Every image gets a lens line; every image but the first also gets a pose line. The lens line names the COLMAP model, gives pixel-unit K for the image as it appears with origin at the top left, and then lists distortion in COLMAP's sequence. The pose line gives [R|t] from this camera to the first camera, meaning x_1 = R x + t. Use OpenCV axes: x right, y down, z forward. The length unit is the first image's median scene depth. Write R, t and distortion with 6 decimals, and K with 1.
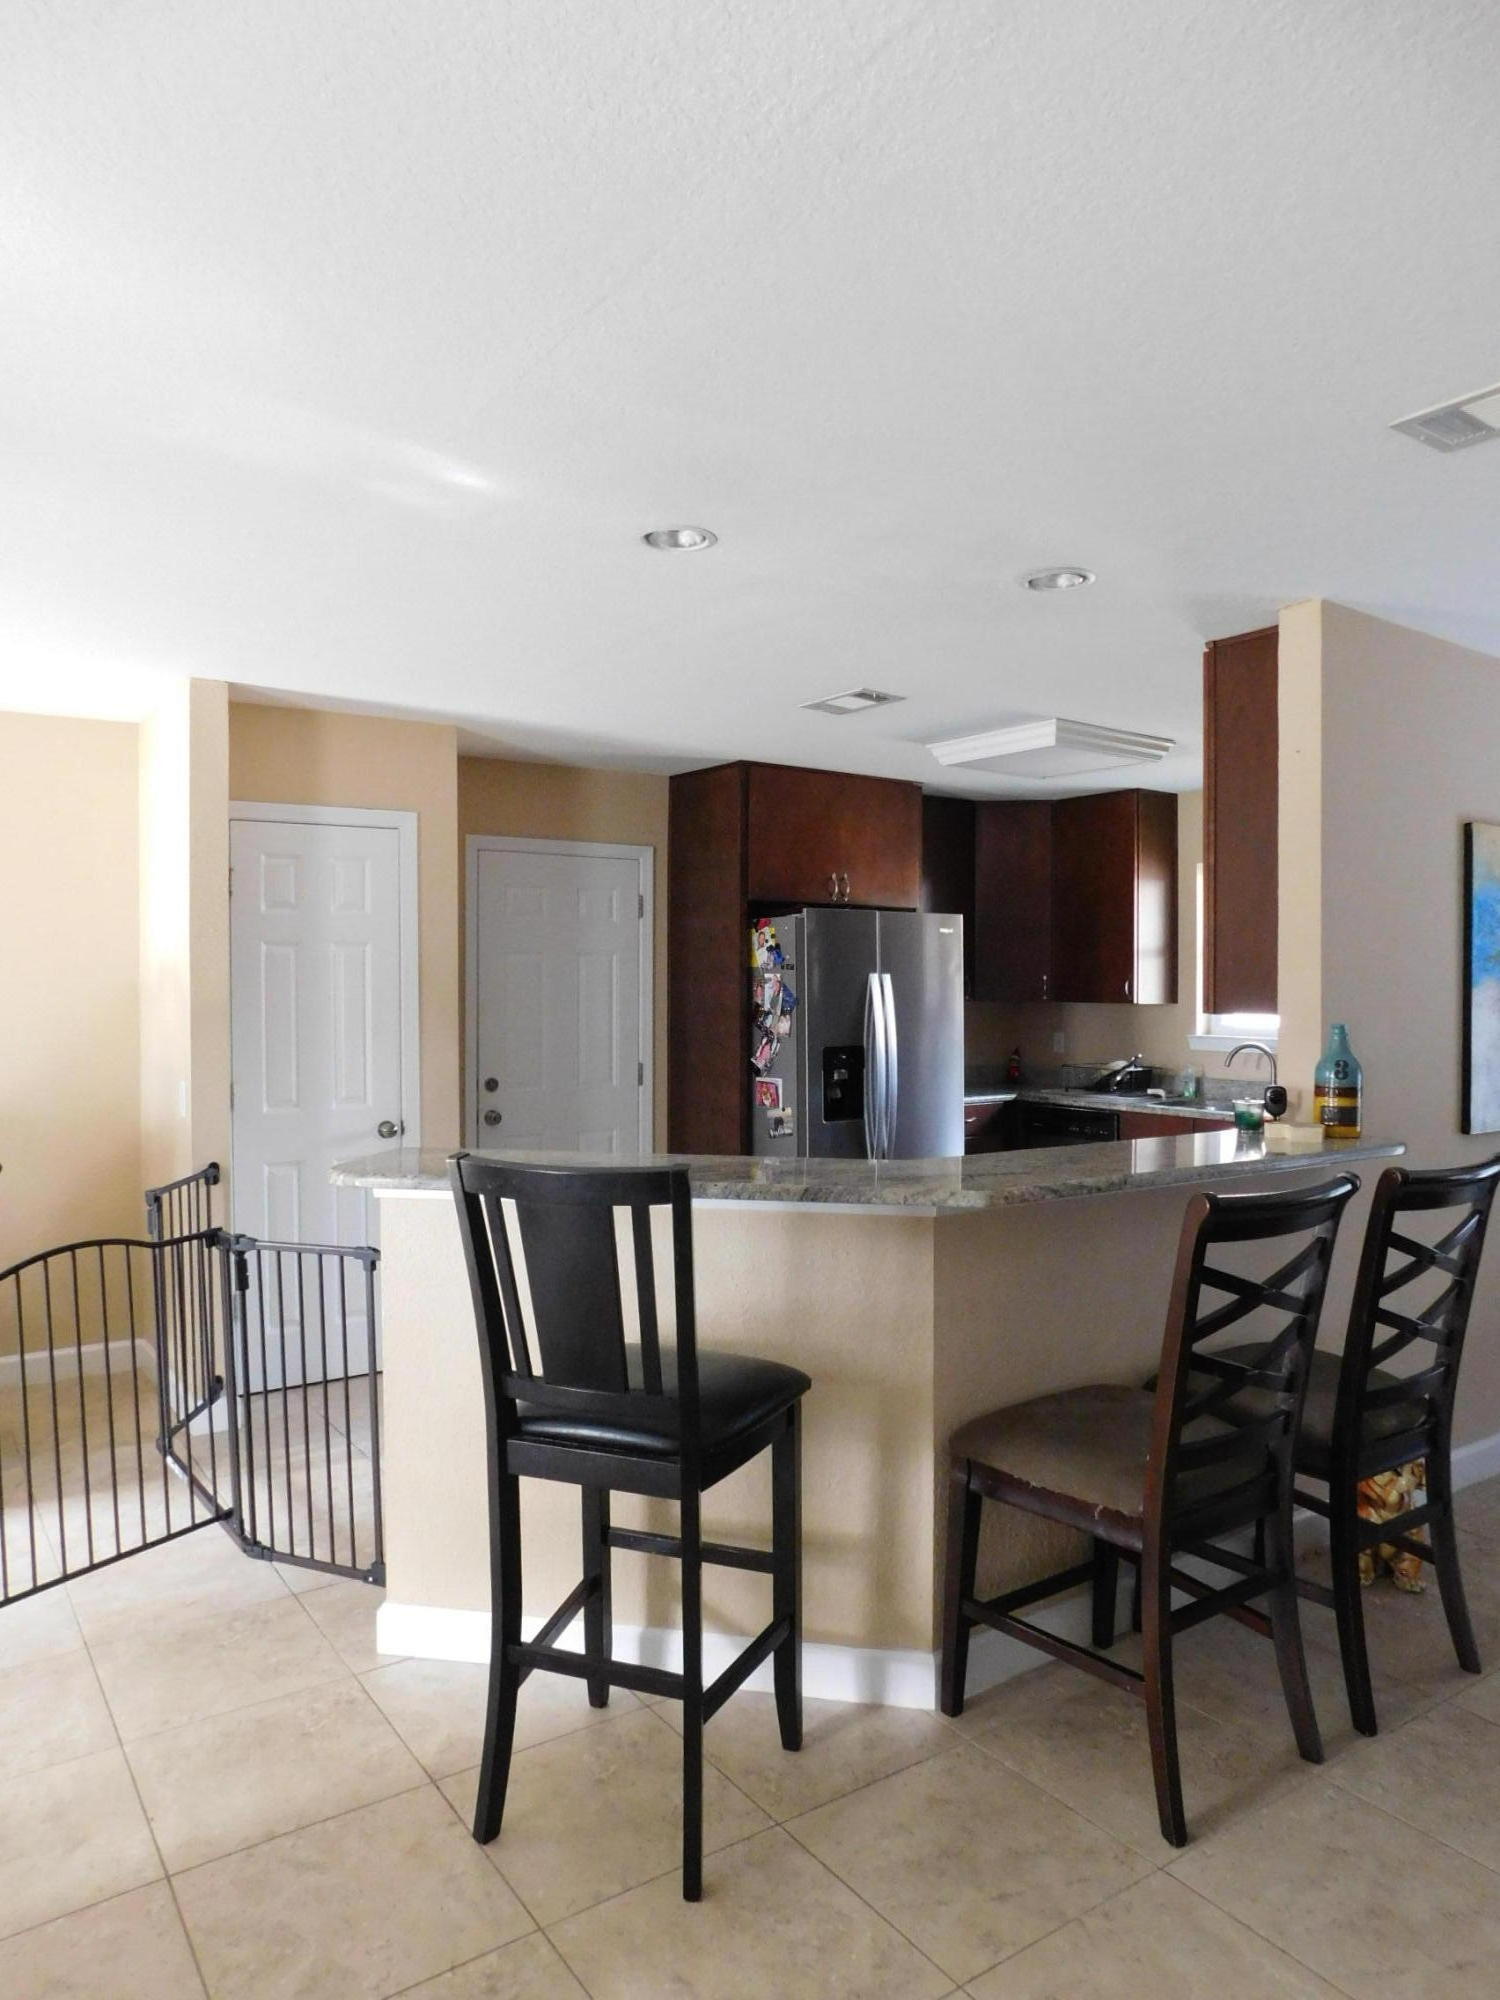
lens RADIAL K [[1328.5, 0, 754.7], [0, 1328.5, 1002.3], [0, 0, 1]] dist [-0.068272, 0.058839]
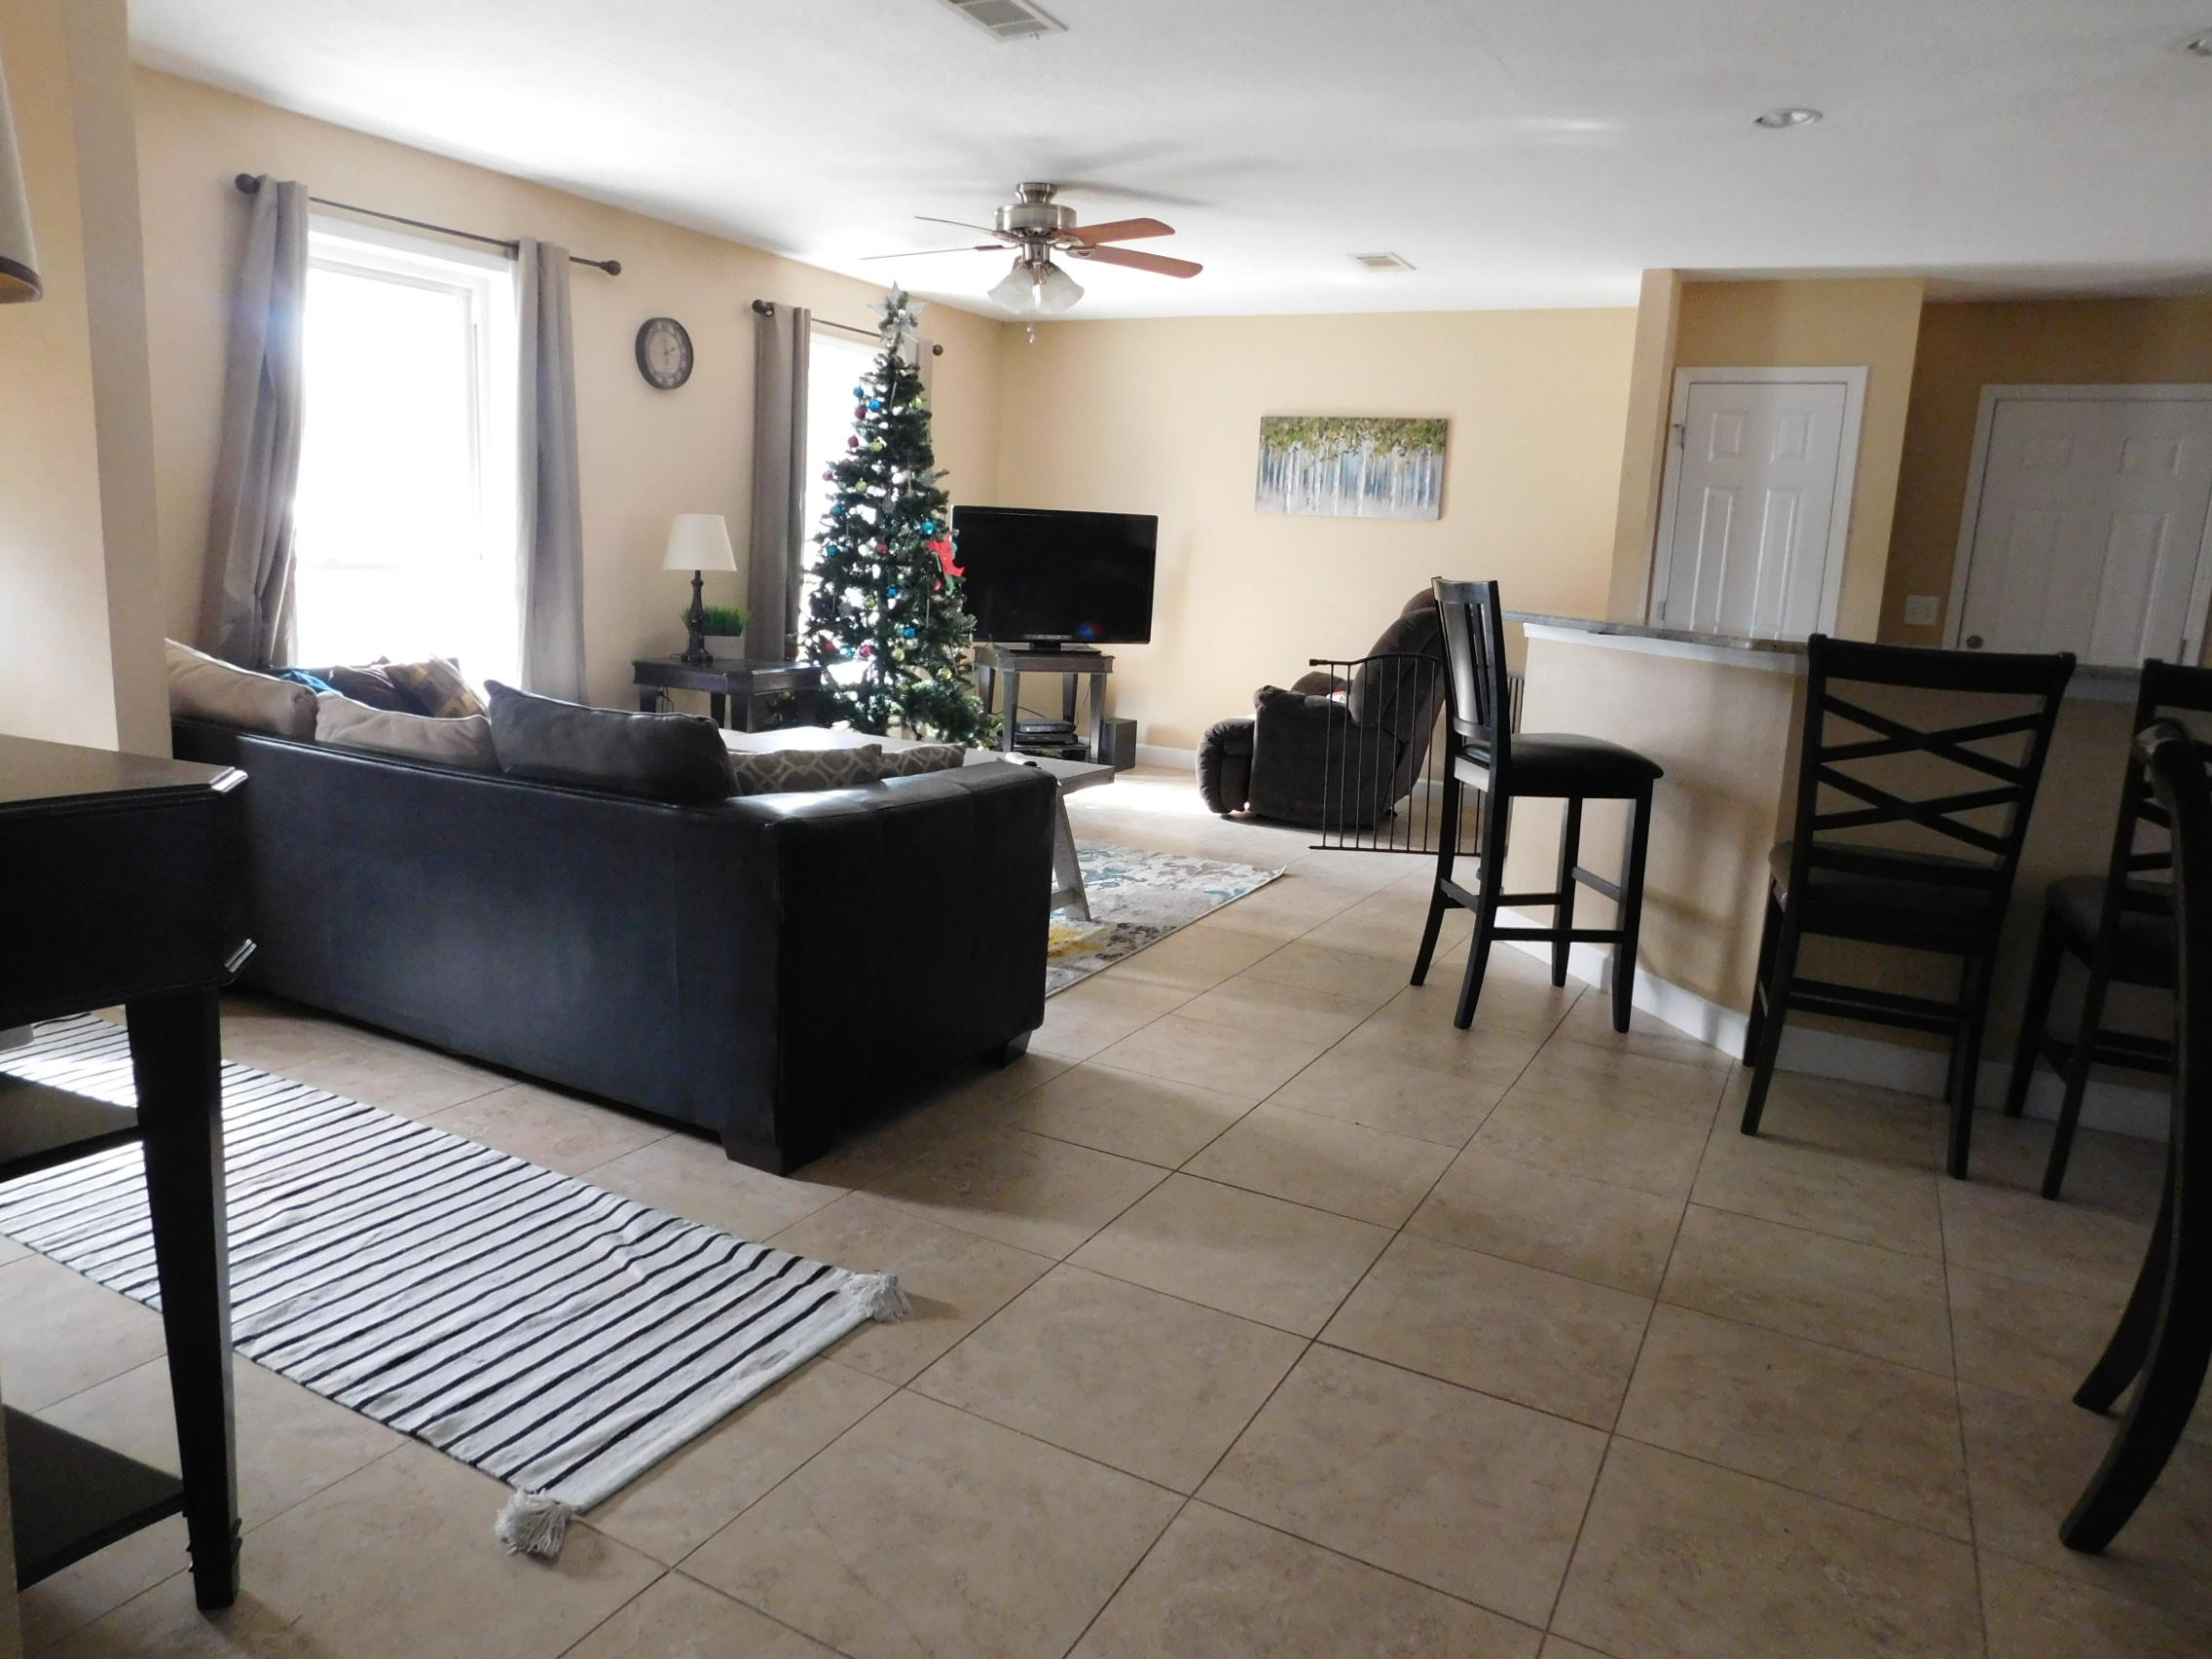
lens RADIAL K [[1458.1, 0, 1116.4], [0, 1458.1, 833.2], [0, 0, 1]] dist [-0.086713, 0.072330]
pose [[0.463011, 0.196158, -0.864374, 0.486781], [-0.062115, 0.979987, 0.189123, 0.043478], [0.884173, -0.033875, 0.465929, -0.092298]]
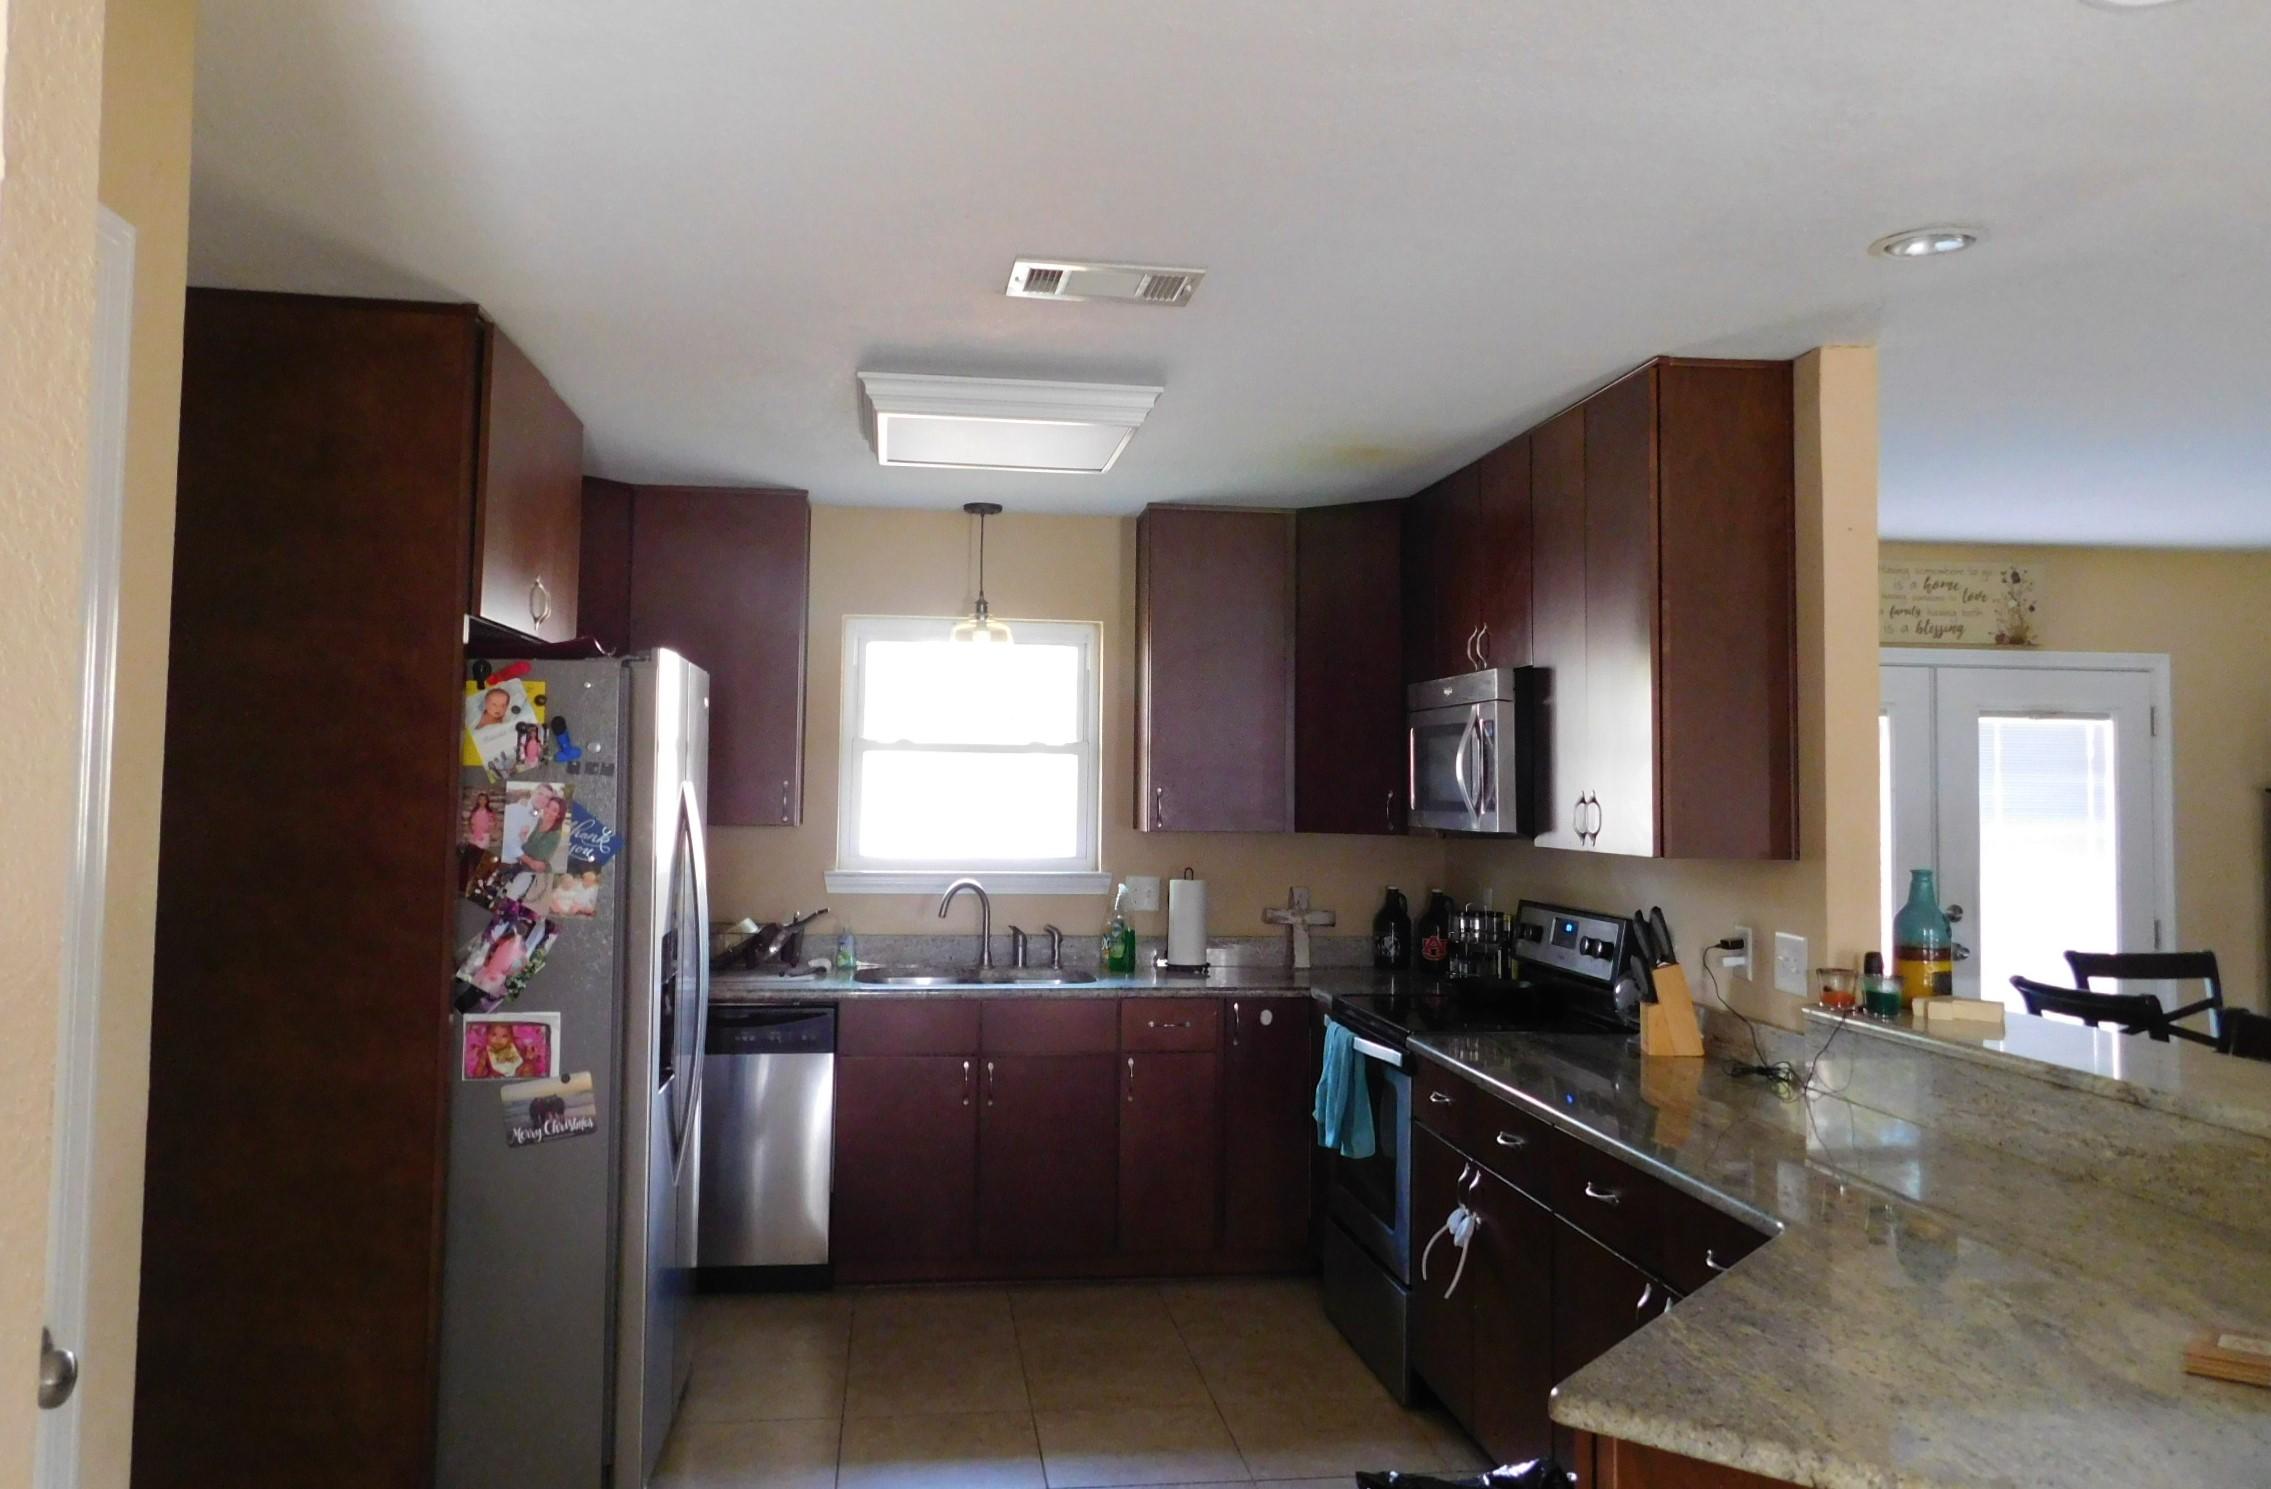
lens RADIAL K [[1687.7, 0, 1129.2], [0, 1687.7, 698.7], [0, 0, 1]] dist [0.001454, -0.001009]
pose [[0.449347, 0.048455, 0.892042, -0.431265], [-0.001434, 0.998566, -0.053519, -0.020138], [-0.893356, 0.022770, 0.448772, 0.576197]]
